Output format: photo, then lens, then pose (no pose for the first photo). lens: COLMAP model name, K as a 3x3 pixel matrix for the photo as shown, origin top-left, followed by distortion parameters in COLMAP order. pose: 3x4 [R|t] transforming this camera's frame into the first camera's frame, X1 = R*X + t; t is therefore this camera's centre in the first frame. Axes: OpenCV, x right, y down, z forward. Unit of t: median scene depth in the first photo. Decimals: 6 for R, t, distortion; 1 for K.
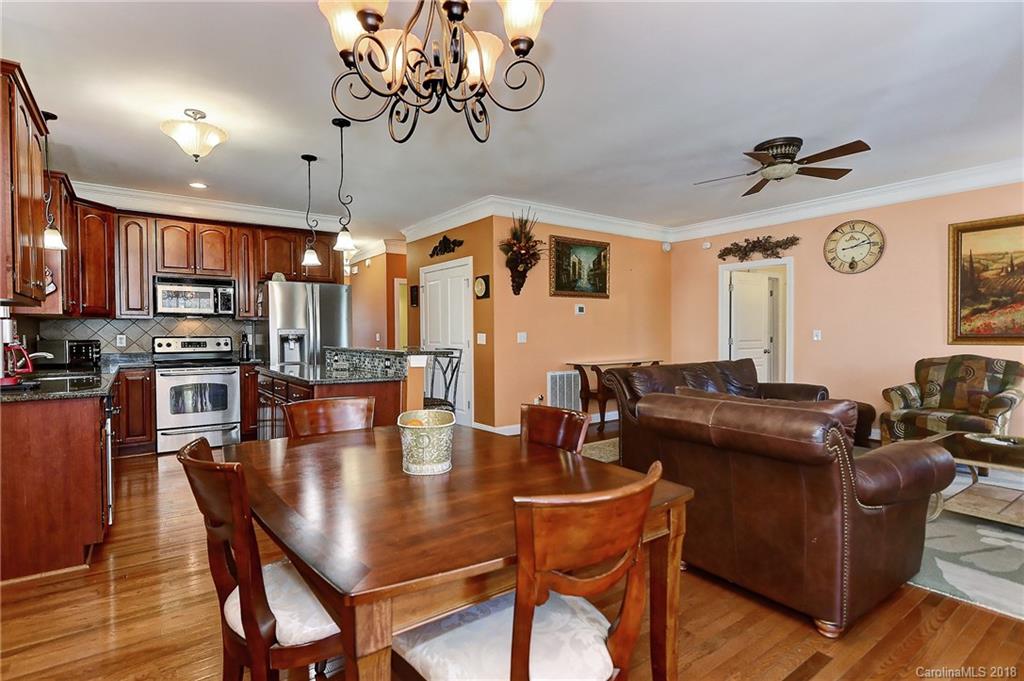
lens RADIAL K [[518.1, 0, 510.9], [0, 518.1, 345.4], [0, 0, 1]] dist [0.013316, -0.004121]
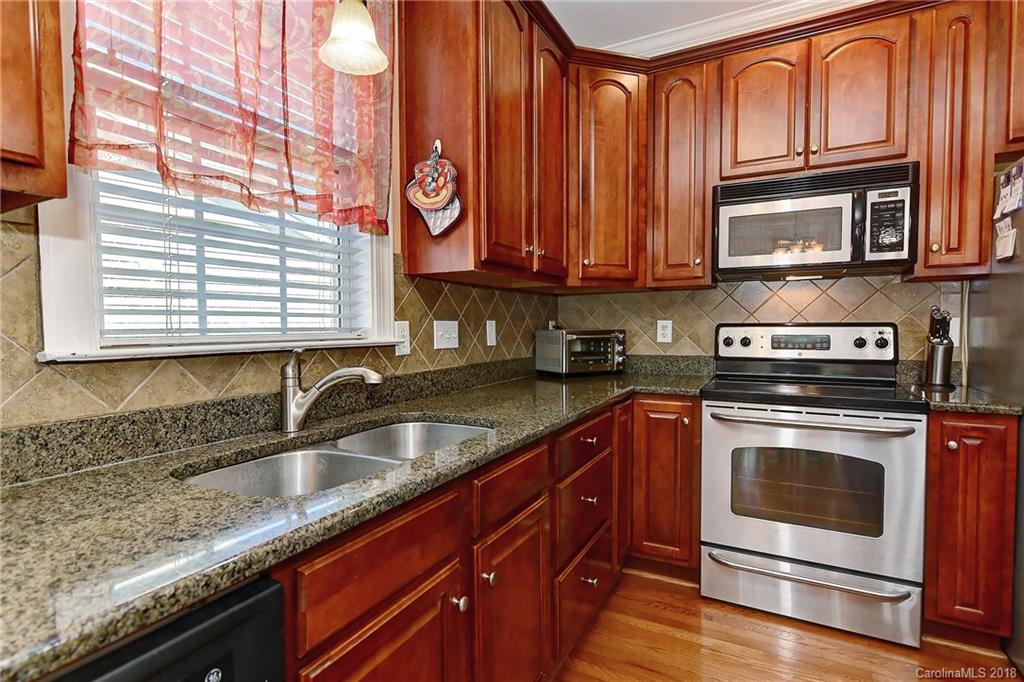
lens RADIAL K [[495.2, 0, 511.6], [0, 495.2, 345.3], [0, 0, 1]] dist [0.003933, -0.000500]
pose [[0.435909, 0.038746, -0.899156, -0.346075], [-0.015594, 0.999248, 0.035499, -0.009985], [0.899856, -0.001453, 0.436186, 0.609939]]
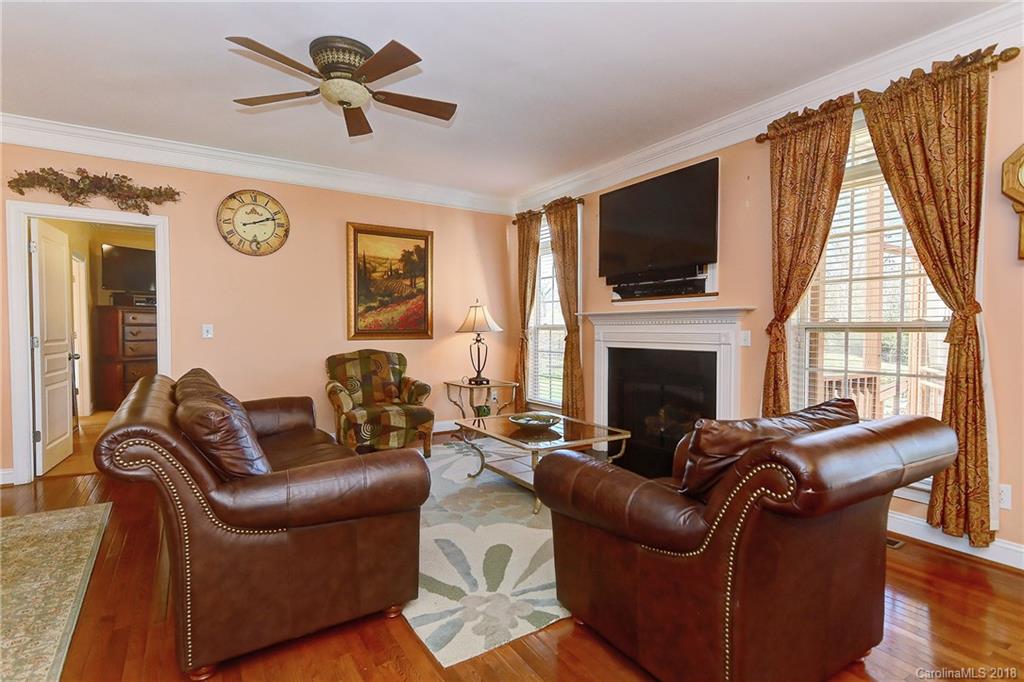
lens RADIAL K [[495.2, 0, 499.4], [0, 495.2, 345.7], [0, 0, 1]] dist [0.003933, -0.000500]
pose [[0.077656, -0.029232, 0.996552, -0.093014], [0.020112, 0.999413, 0.027749, -0.010010], [-0.996777, 0.017888, 0.078198, 0.554519]]
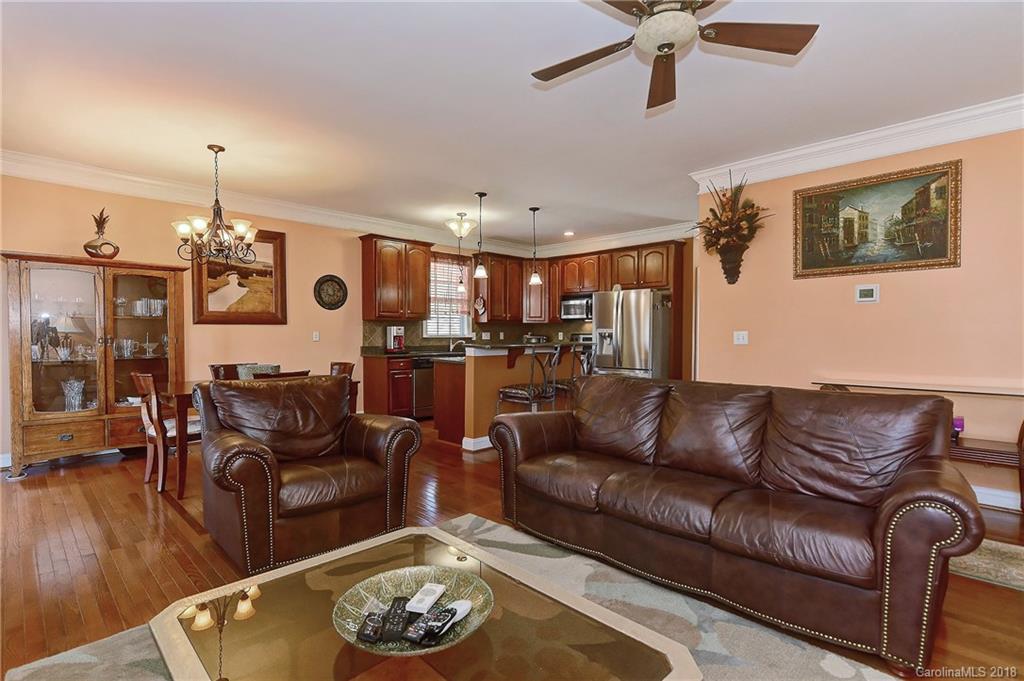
lens RADIAL K [[495.2, 0, 505.4], [0, 495.2, 344.8], [0, 0, 1]] dist [0.003933, -0.000500]
pose [[0.147444, 0.027522, -0.988687, 0.738416], [-0.023861, 0.999421, 0.024263, -0.014751], [0.988783, 0.020014, 0.148015, 0.565669]]
